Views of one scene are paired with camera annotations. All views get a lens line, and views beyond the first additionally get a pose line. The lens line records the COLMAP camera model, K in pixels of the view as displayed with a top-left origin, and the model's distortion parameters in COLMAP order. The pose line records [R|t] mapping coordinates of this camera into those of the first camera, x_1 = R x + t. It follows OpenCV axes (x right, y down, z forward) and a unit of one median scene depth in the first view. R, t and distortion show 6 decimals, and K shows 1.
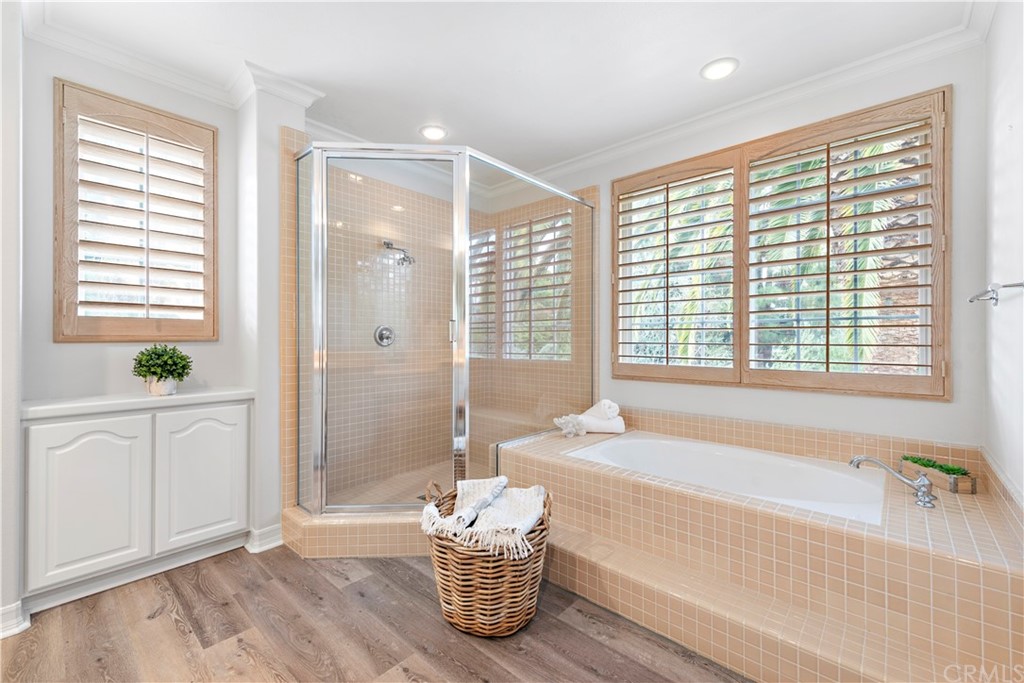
lens RADIAL K [[423.7, 0, 511.0], [0, 423.7, 339.4], [0, 0, 1]] dist [0.006561, -0.000018]
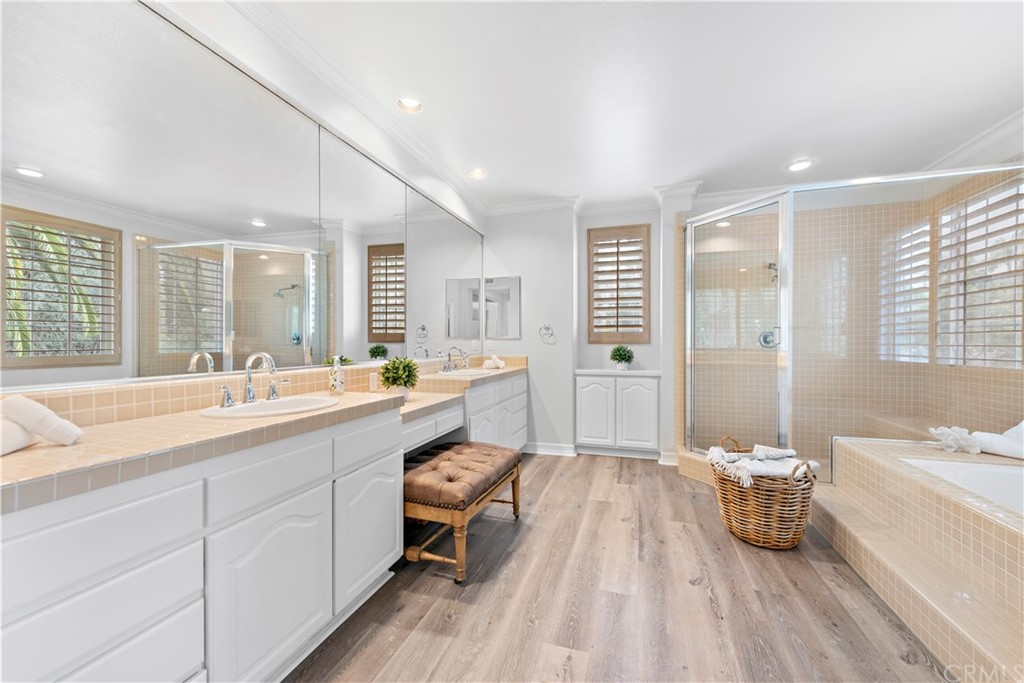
lens RADIAL K [[403.4, 0, 514.7], [0, 403.4, 341.8], [0, 0, 1]] dist [0.002528, 0.000024]
pose [[0.424478, 0.001233, -0.905437, 0.738010], [0.003677, 0.999988, 0.003086, -0.011663], [0.905431, -0.004639, 0.424469, -0.282526]]
